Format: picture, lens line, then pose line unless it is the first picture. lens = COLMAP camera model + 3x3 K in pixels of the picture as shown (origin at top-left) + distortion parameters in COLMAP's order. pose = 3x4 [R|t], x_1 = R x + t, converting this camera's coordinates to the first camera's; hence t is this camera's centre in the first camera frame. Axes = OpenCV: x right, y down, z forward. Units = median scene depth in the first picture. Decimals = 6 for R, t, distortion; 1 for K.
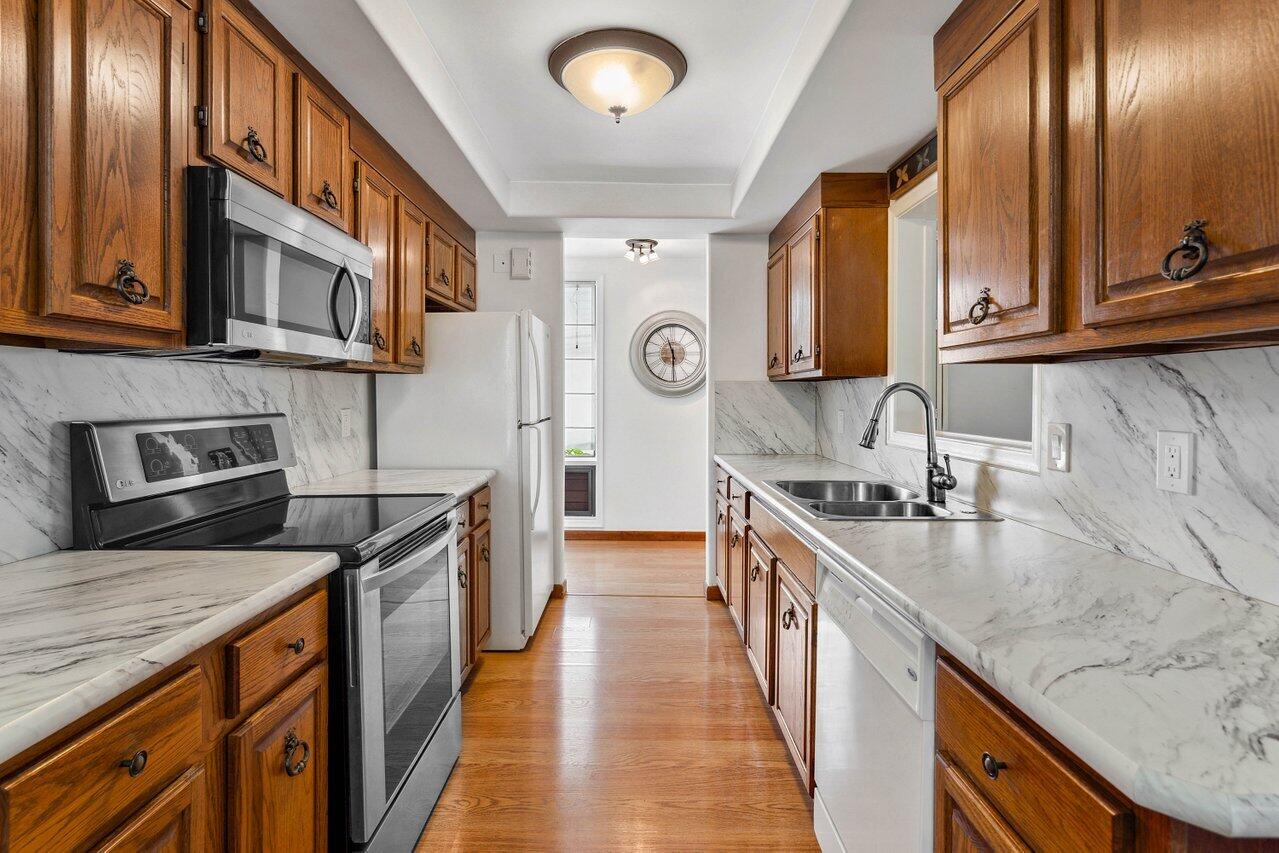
lens RADIAL K [[620.9, 0, 631.8], [0, 620.9, 394.5], [0, 0, 1]] dist [-0.000181, 0.000321]
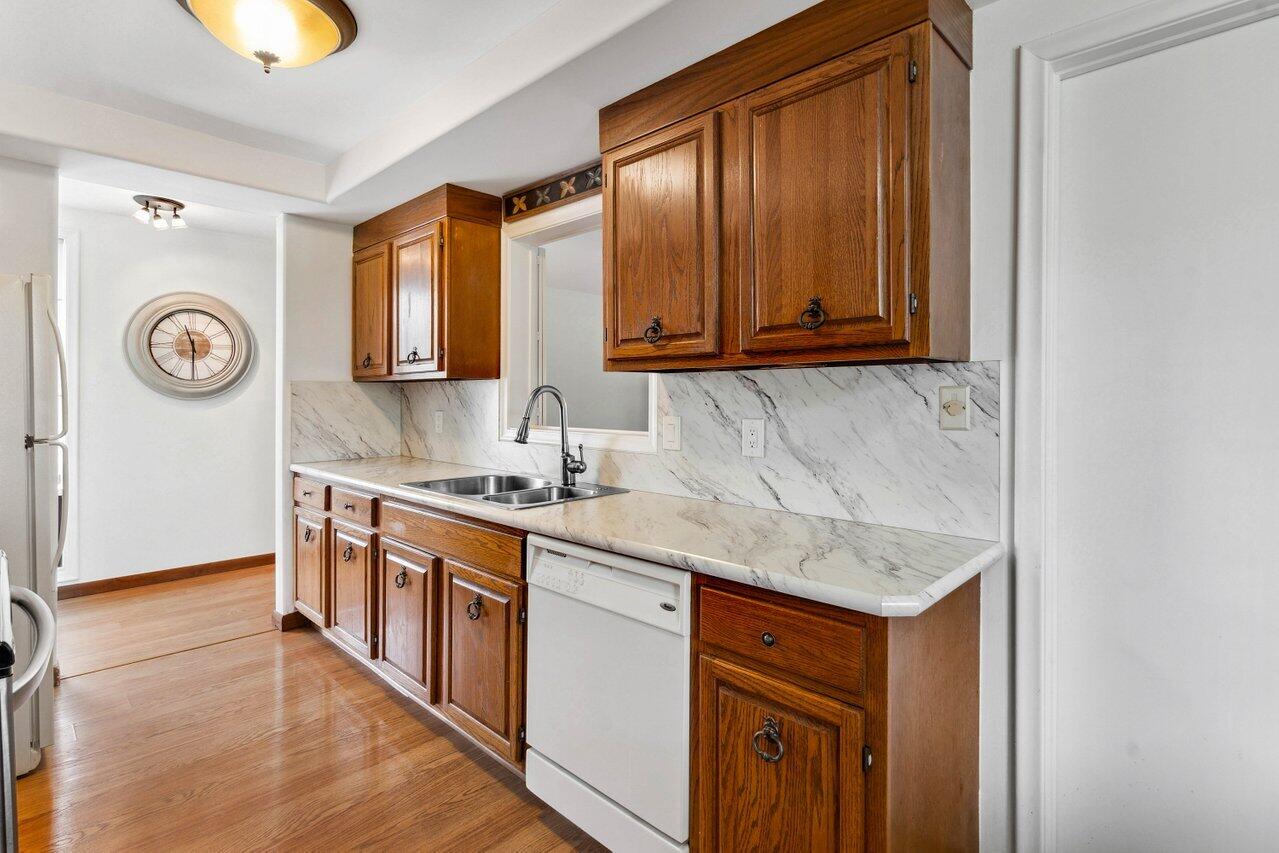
lens RADIAL K [[620.9, 0, 631.8], [0, 620.9, 394.5], [0, 0, 1]] dist [-0.000181, 0.000321]
pose [[0.698968, -0.001687, 0.715151, -0.284790], [0.002634, 0.999997, -0.000216, -0.001668], [-0.715148, 0.002035, 0.698970, 0.064777]]
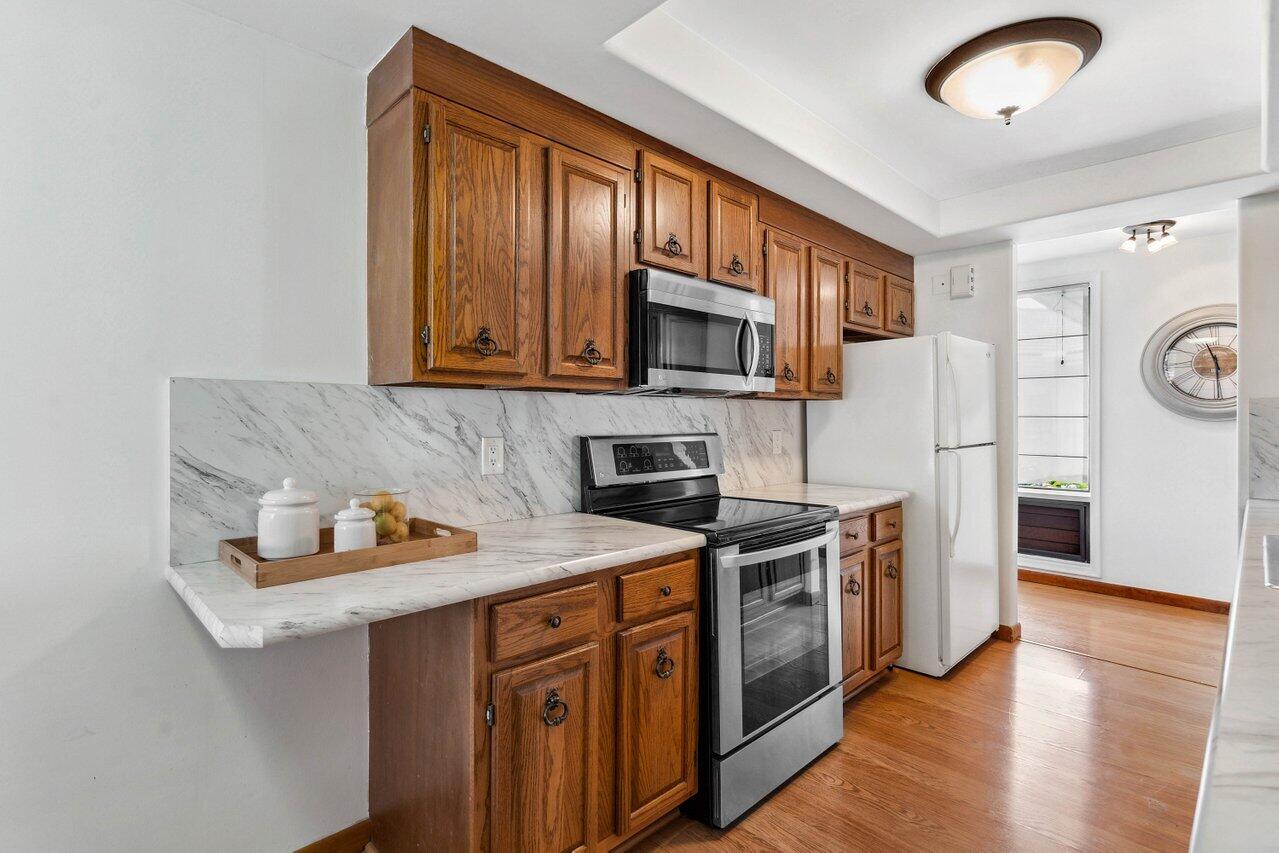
lens RADIAL K [[604.0, 0, 627.6], [0, 604.0, 409.5], [0, 0, 1]] dist [-0.007198, 0.001406]
pose [[0.695194, -0.014755, -0.718671, 0.226483], [0.003999, 0.999853, -0.016659, 0.000608], [0.718811, 0.008708, 0.695151, -0.029482]]
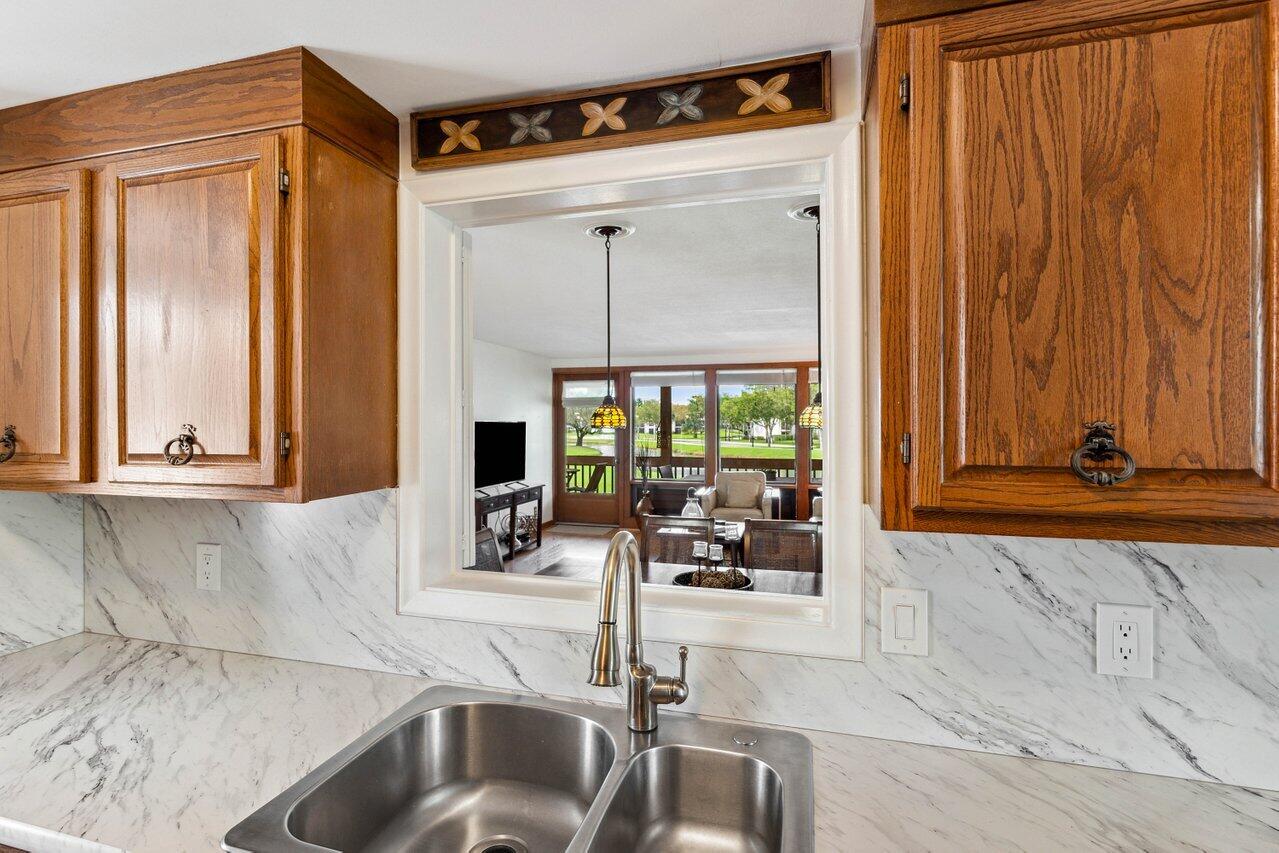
lens RADIAL K [[609.5, 0, 630.9], [0, 609.5, 421.5], [0, 0, 1]] dist [0.002756, -0.000359]
pose [[0.276548, -0.008962, 0.960958, -0.063909], [0.003633, 0.999959, 0.008280, -0.118114], [-0.960993, 0.001201, 0.276569, 0.838546]]
